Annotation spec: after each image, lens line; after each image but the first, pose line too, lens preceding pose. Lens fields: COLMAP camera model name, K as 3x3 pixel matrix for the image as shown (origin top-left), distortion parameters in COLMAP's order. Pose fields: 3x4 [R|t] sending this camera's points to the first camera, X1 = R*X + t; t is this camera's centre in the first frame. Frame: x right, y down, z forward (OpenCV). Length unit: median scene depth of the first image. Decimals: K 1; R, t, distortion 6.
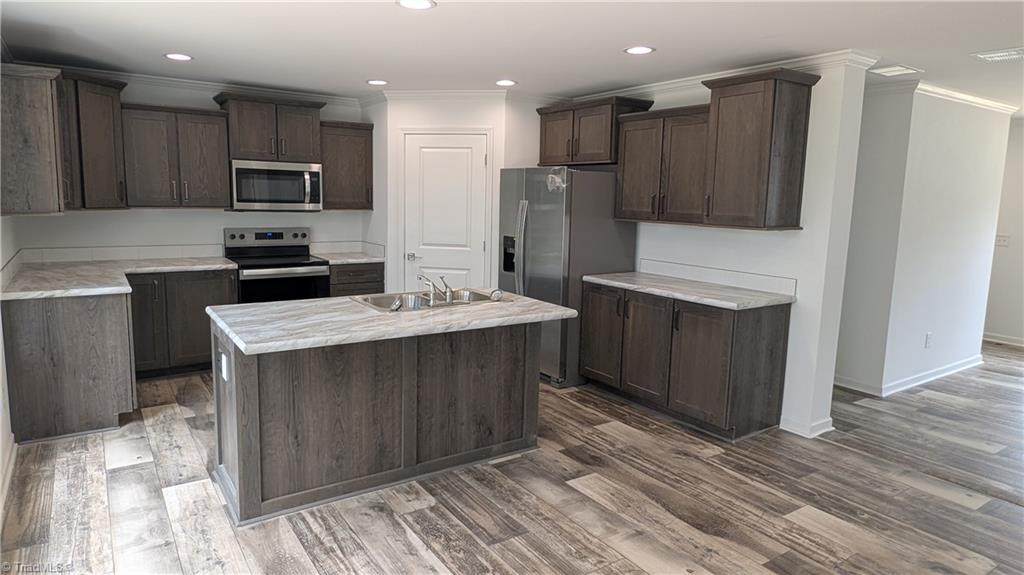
lens RADIAL K [[617.2, 0, 503.5], [0, 617.2, 279.3], [0, 0, 1]] dist [0.024942, -0.021628]
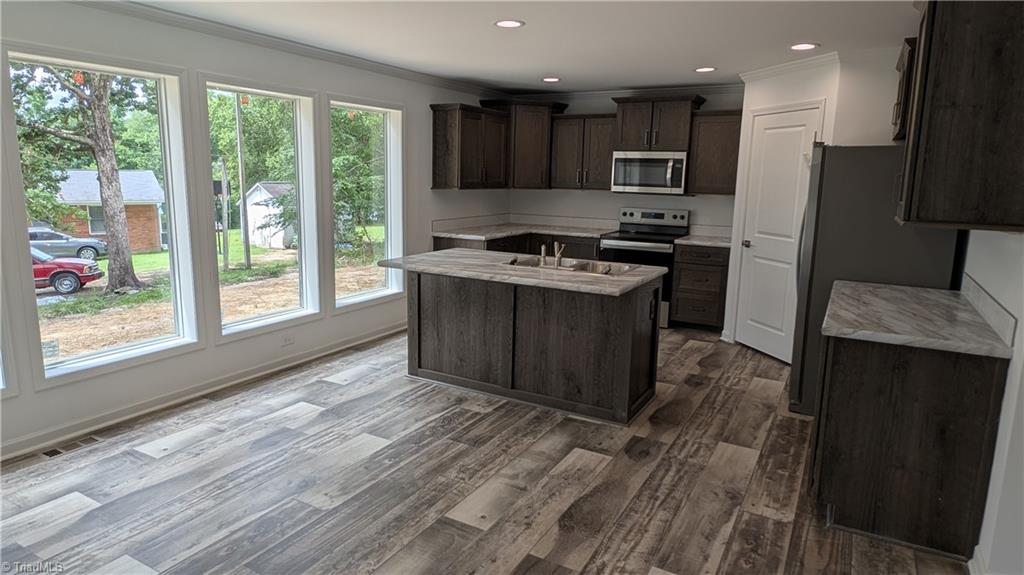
lens RADIAL K [[617.2, 0, 503.5], [0, 617.2, 279.3], [0, 0, 1]] dist [0.024942, -0.021628]
pose [[0.442108, 0.139417, -0.886061, 0.911144], [-0.131849, 0.987217, 0.089546, -0.031182], [0.887219, 0.077238, 0.454838, 0.381089]]
